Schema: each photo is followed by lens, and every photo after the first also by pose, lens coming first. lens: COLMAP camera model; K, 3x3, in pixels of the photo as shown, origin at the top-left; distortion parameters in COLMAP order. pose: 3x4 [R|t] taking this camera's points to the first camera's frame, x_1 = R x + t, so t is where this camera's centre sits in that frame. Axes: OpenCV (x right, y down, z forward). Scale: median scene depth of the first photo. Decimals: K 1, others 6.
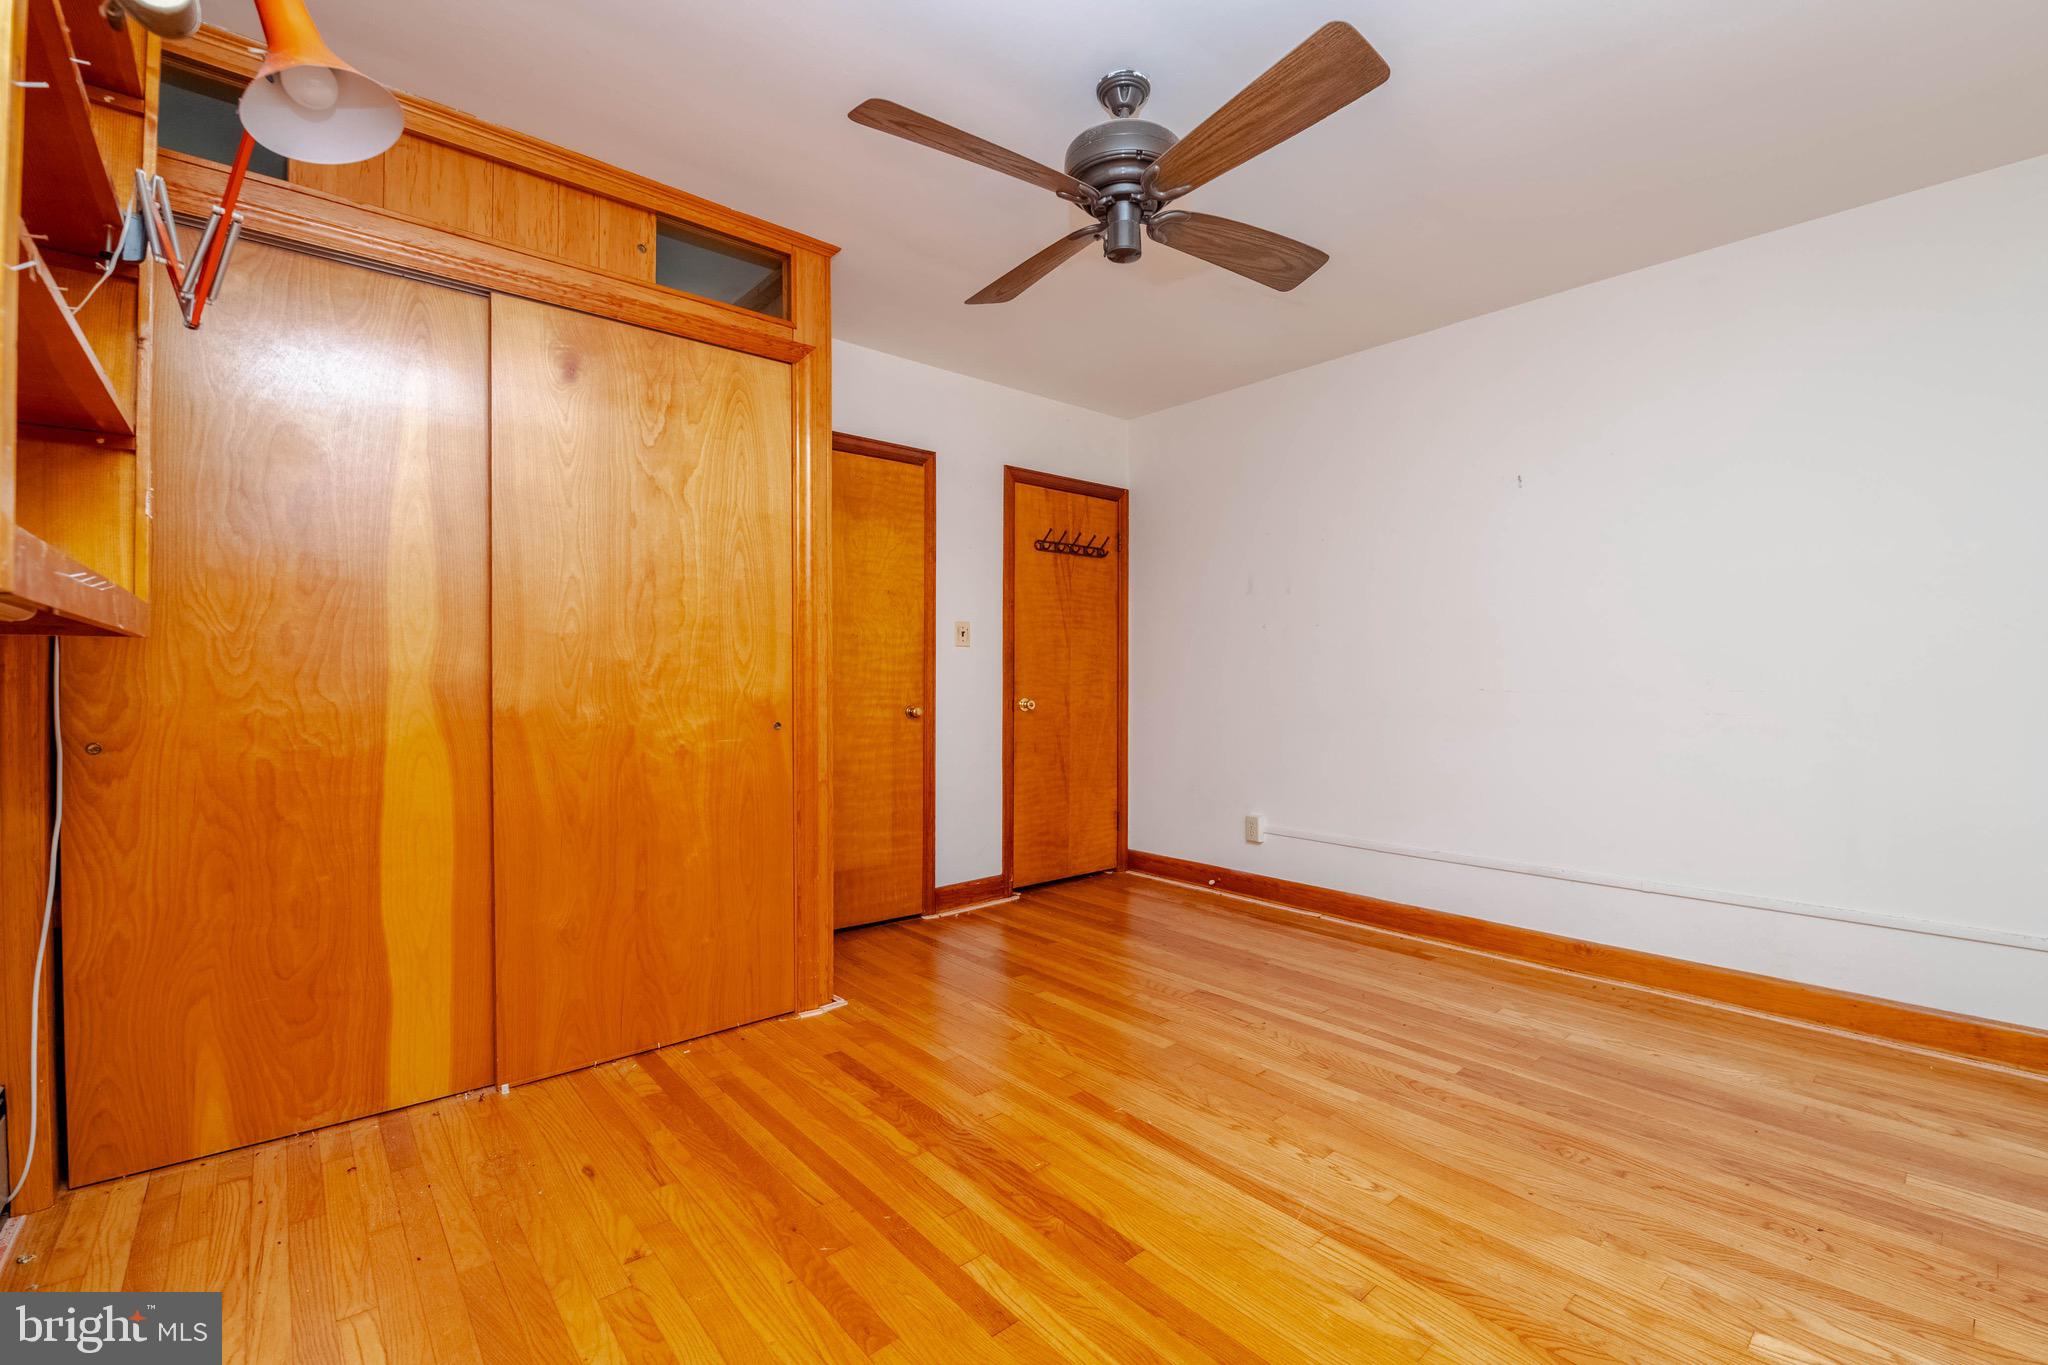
lens RADIAL K [[887.1, 0, 1023.6], [0, 887.1, 693.7], [0, 0, 1]] dist [-0.003207, -0.000565]
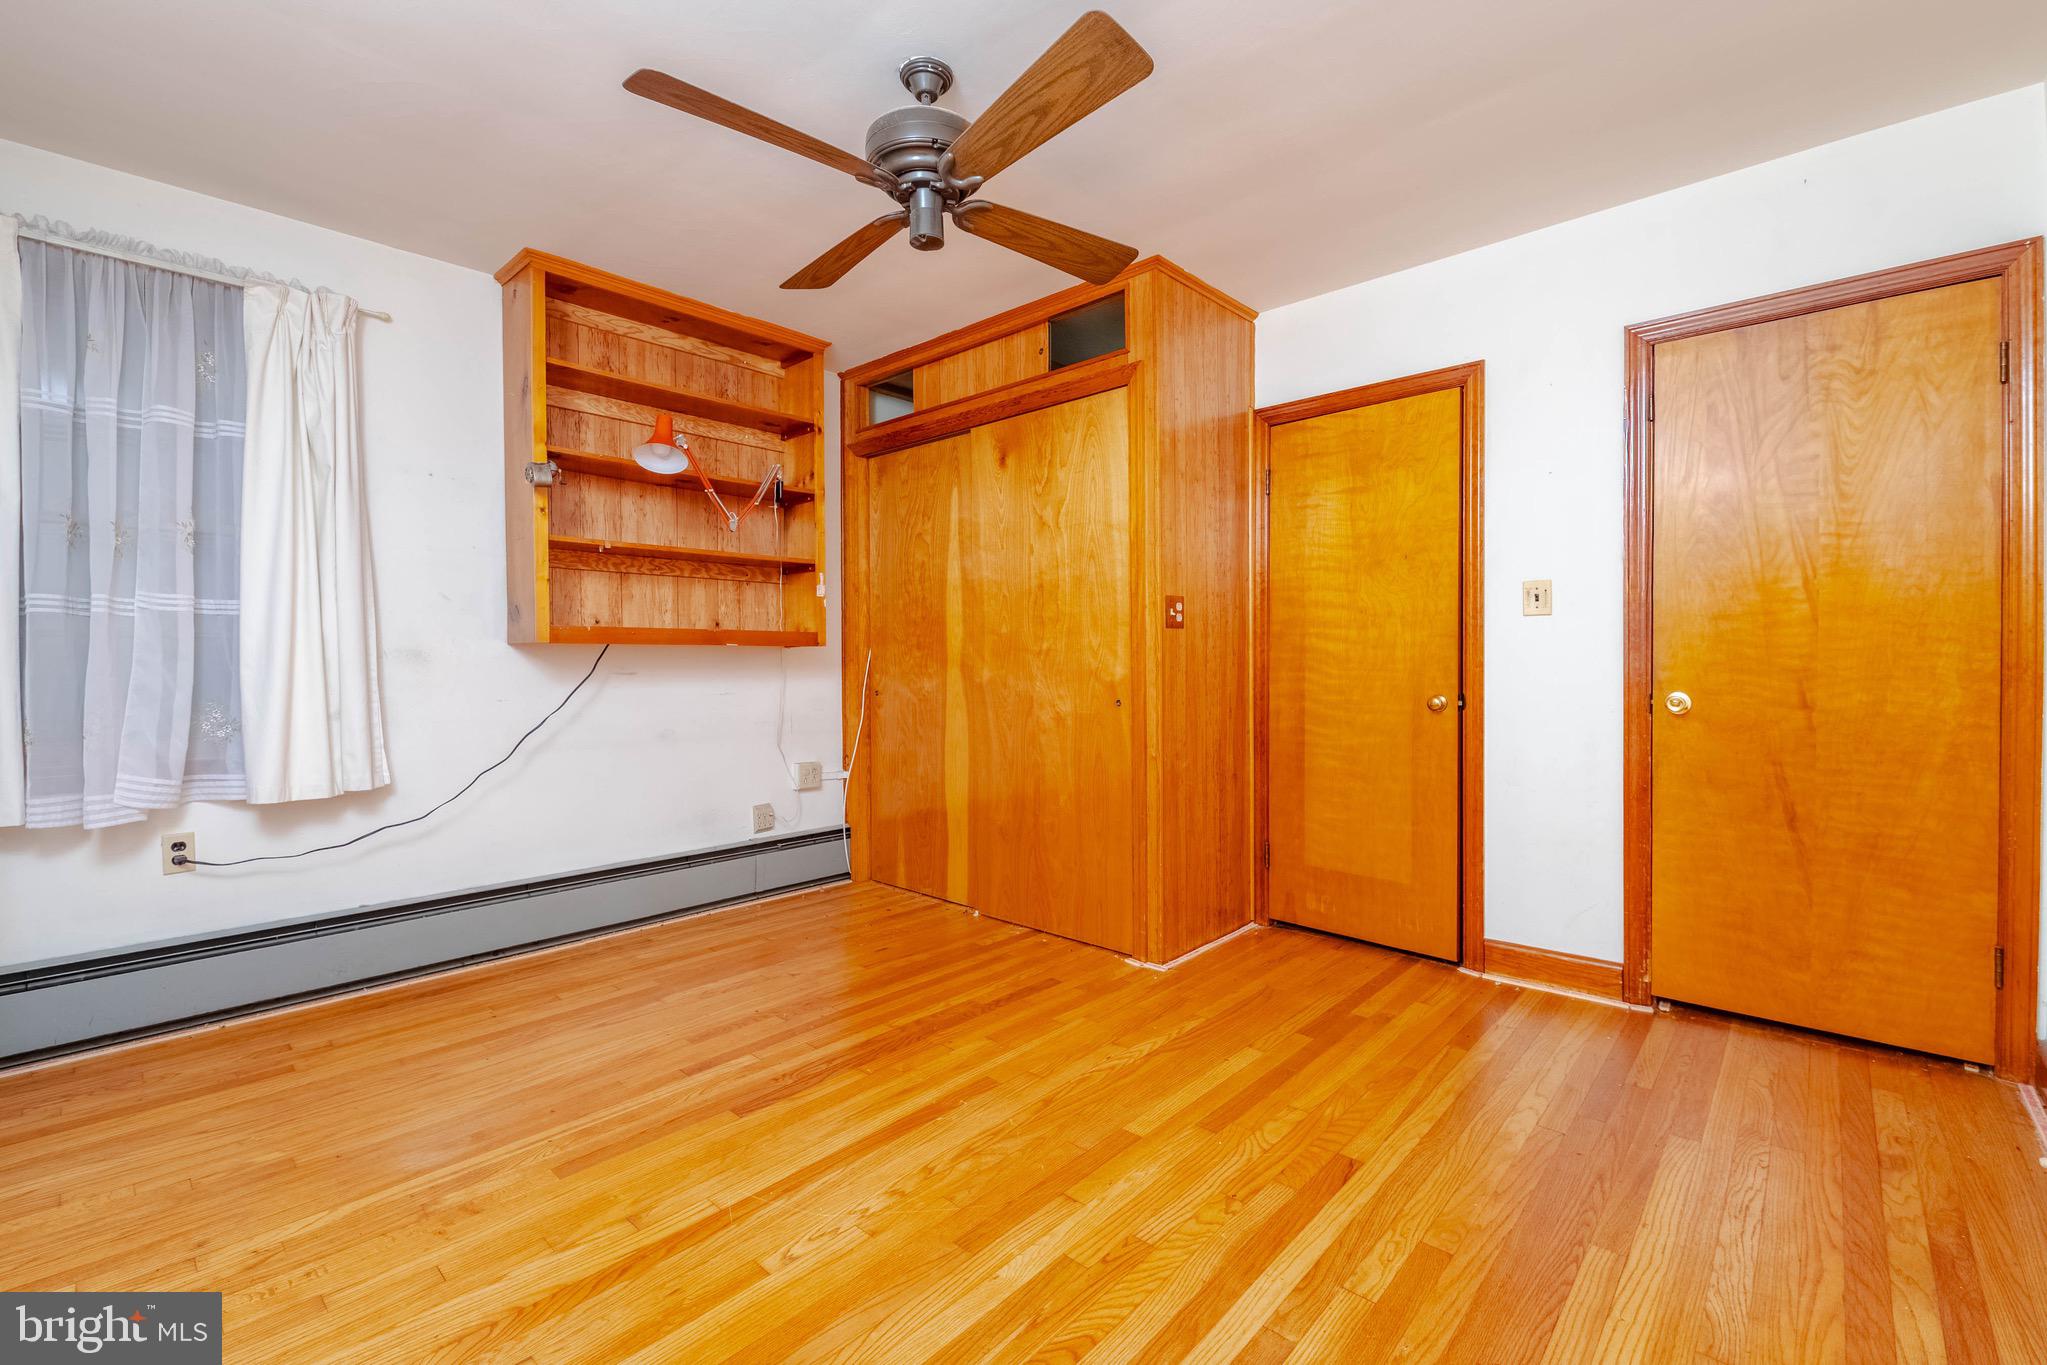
lens RADIAL K [[855.0, 0, 1023.5], [0, 855.0, 682.5], [0, 0, 1]] dist [0.001594, -0.000034]
pose [[0.115247, 0.022254, -0.993088, 0.937157], [-0.013448, 0.999692, 0.020842, -0.014041], [0.993246, 0.010953, 0.115511, 0.853734]]
